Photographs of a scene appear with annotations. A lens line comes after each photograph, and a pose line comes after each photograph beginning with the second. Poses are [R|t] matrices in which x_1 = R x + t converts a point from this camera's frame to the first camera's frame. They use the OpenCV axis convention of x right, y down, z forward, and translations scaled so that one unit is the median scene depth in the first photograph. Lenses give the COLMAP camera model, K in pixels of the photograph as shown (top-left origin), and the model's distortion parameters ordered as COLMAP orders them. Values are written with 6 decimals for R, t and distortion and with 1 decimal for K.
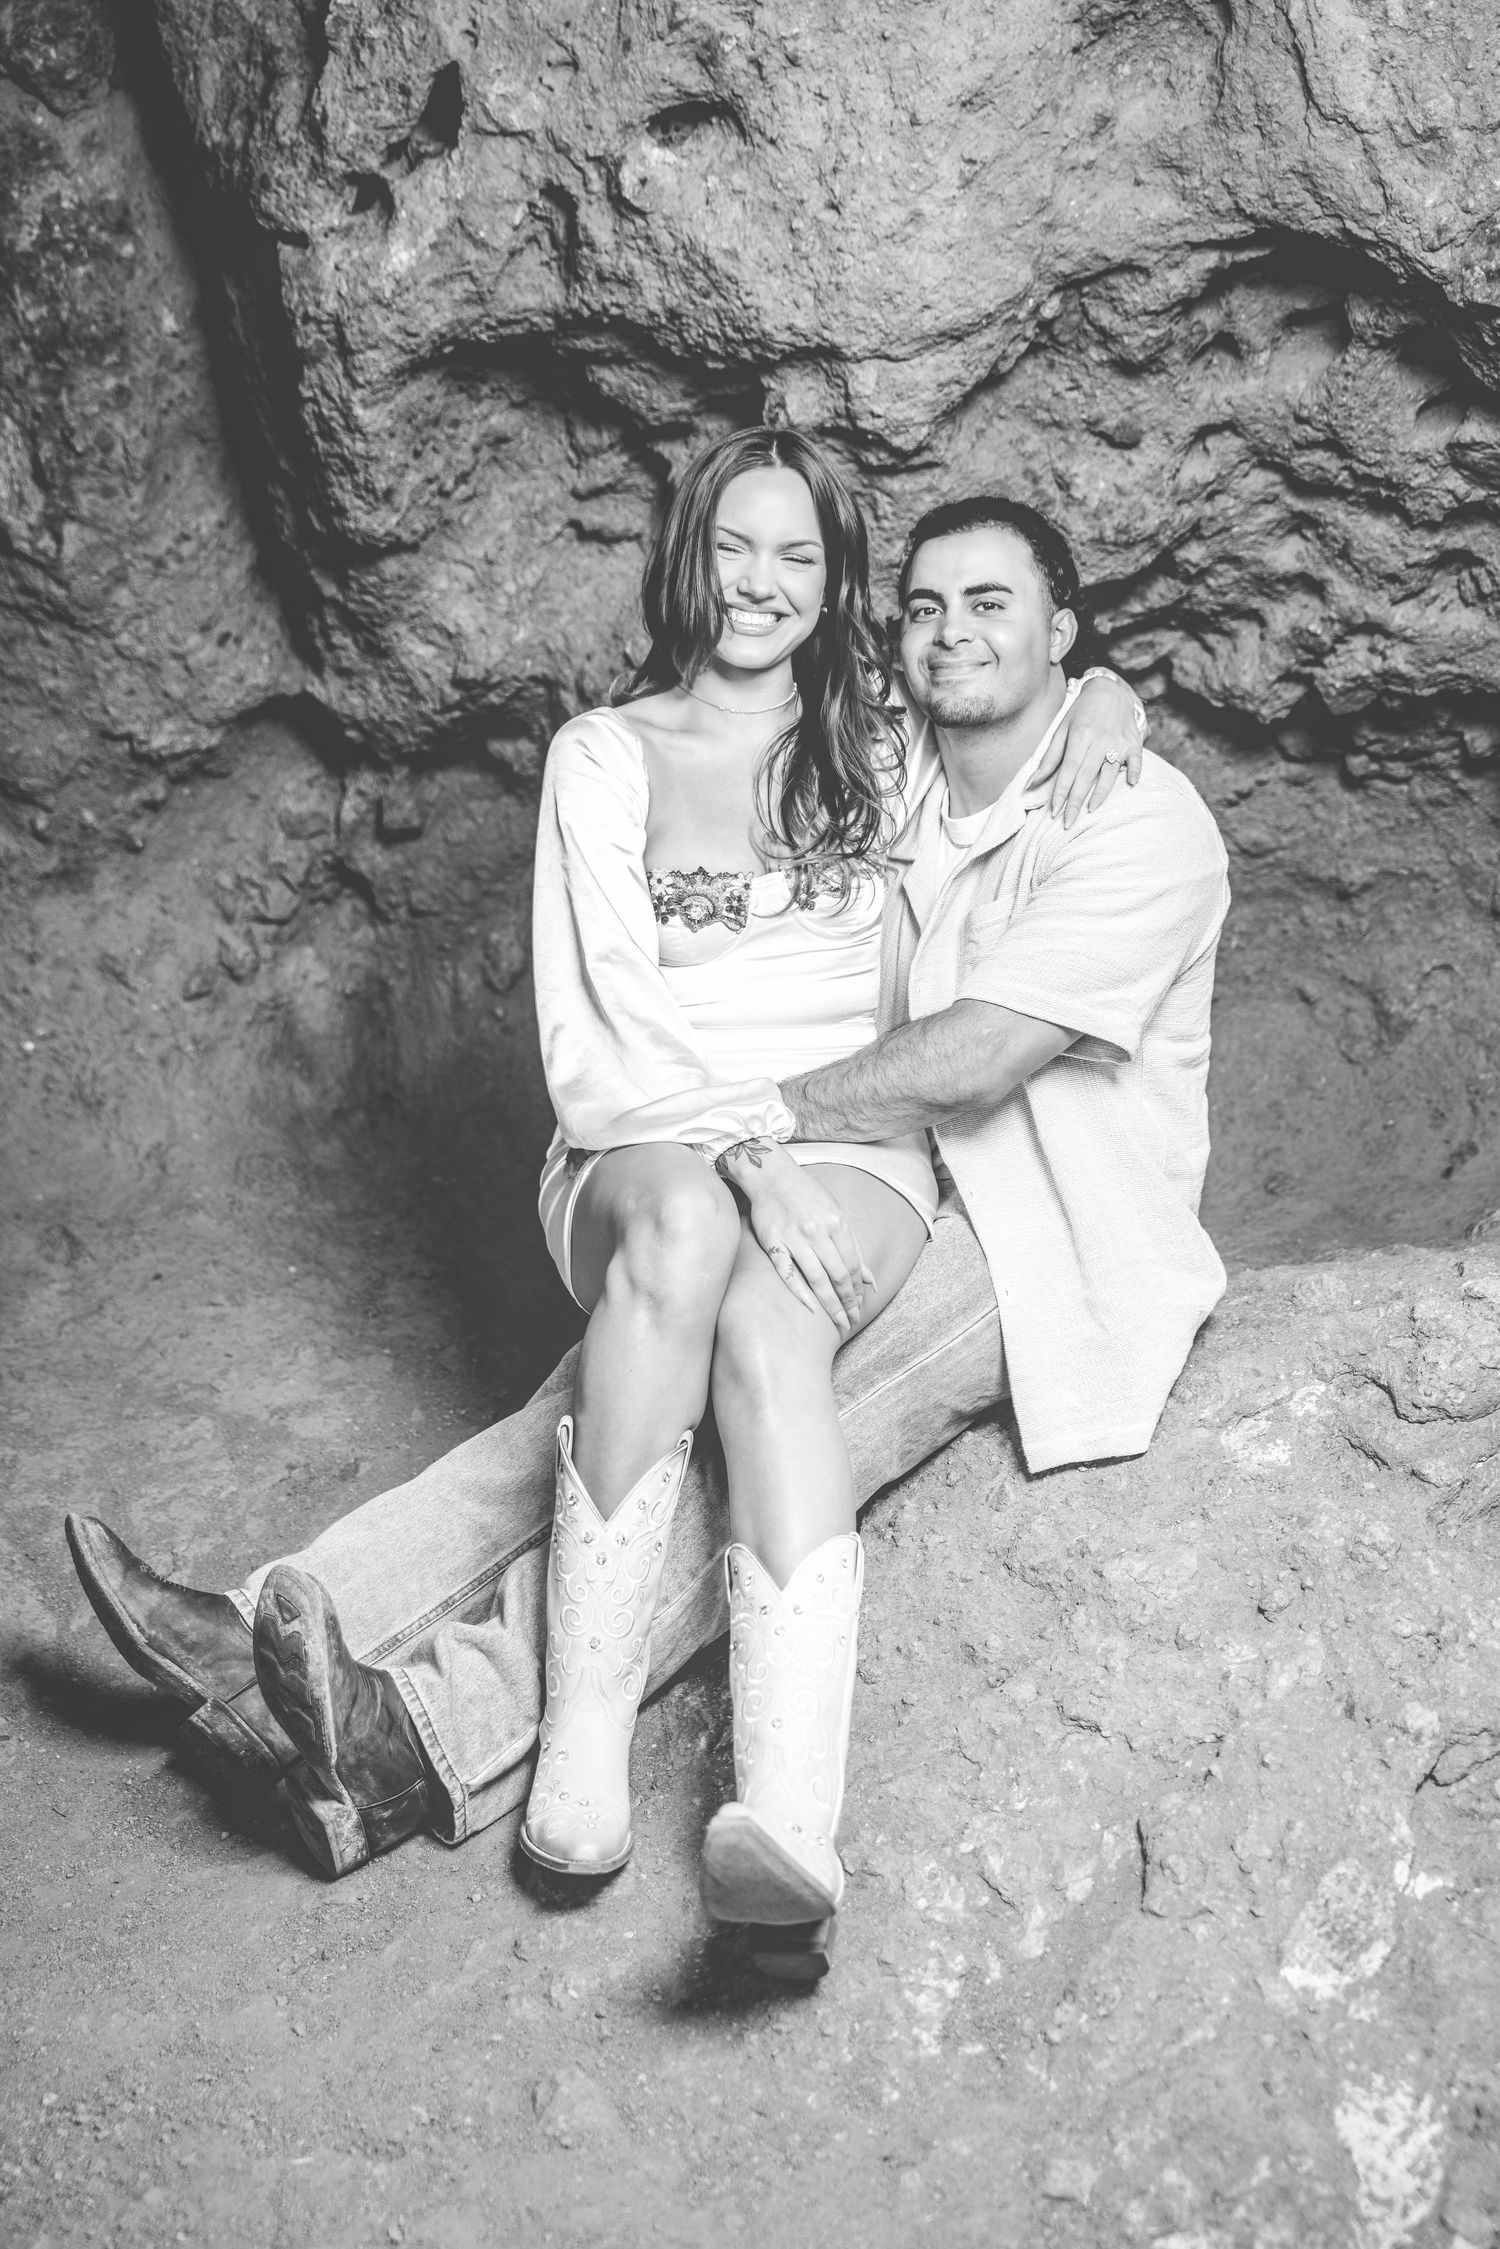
lens RADIAL K [[2737.7, 0, 750.0], [0, 2737.7, 1124.5], [0, 0, 1]] dist [-0.001266, 0.016760]
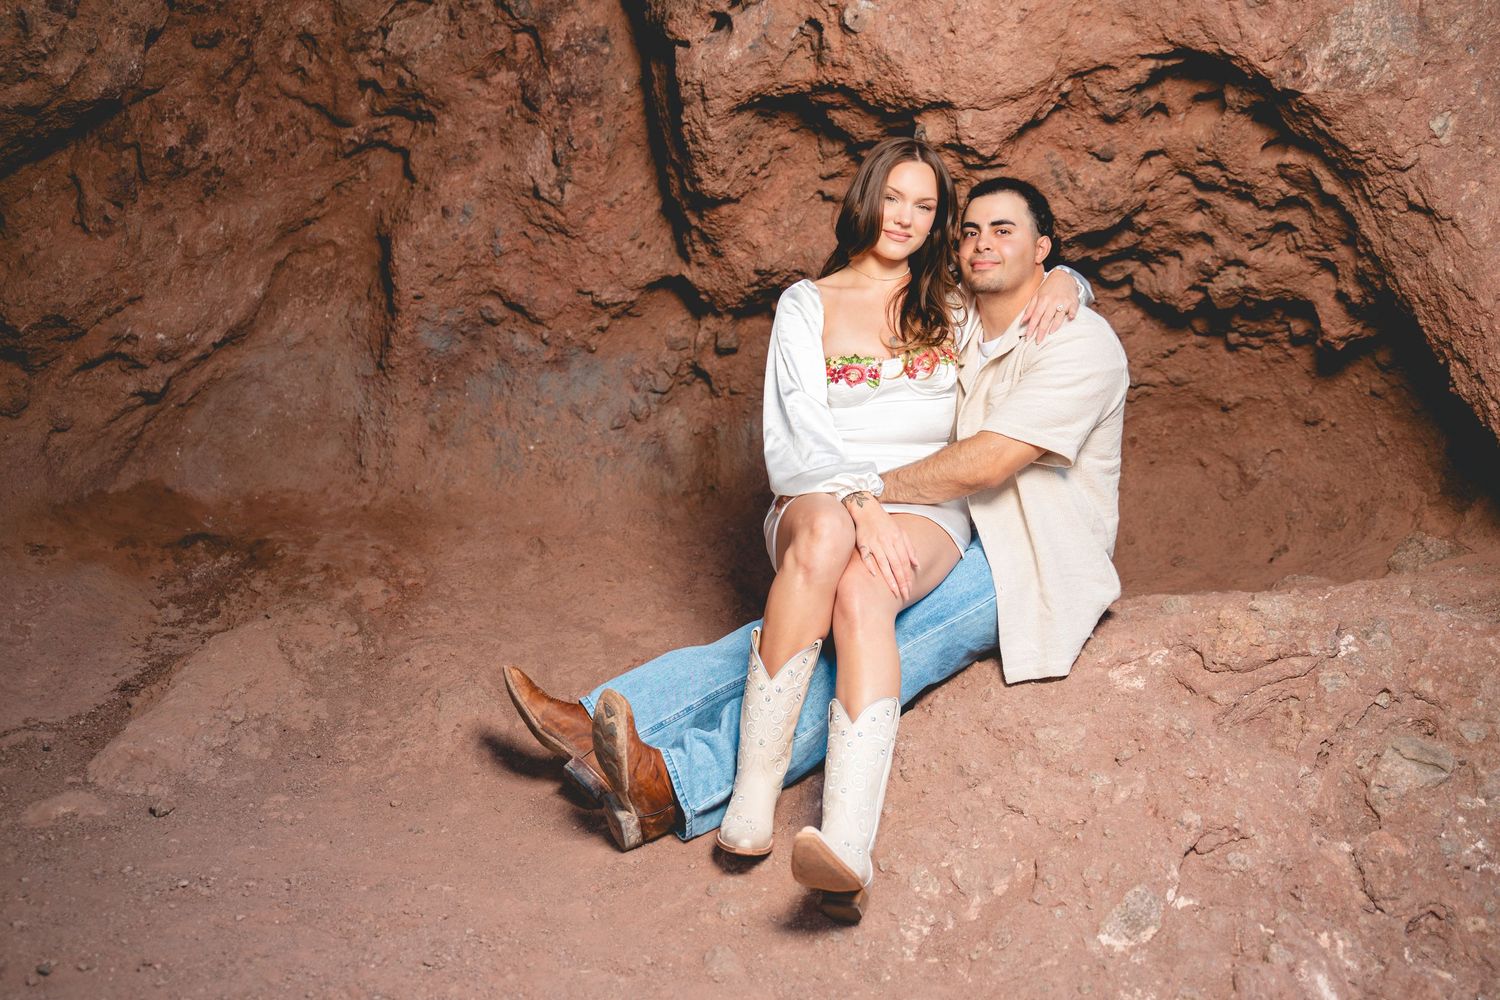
lens RADIAL K [[1521.5, 0, 750.0], [0, 1521.5, 500.0], [0, 0, 1]] dist [-0.083986, 0.031826]
pose [[0.986160, 0.063767, -0.153041, 0.070814], [-0.070776, 0.996658, -0.040793, 0.049202], [0.149928, 0.051060, 0.987378, -0.061219]]
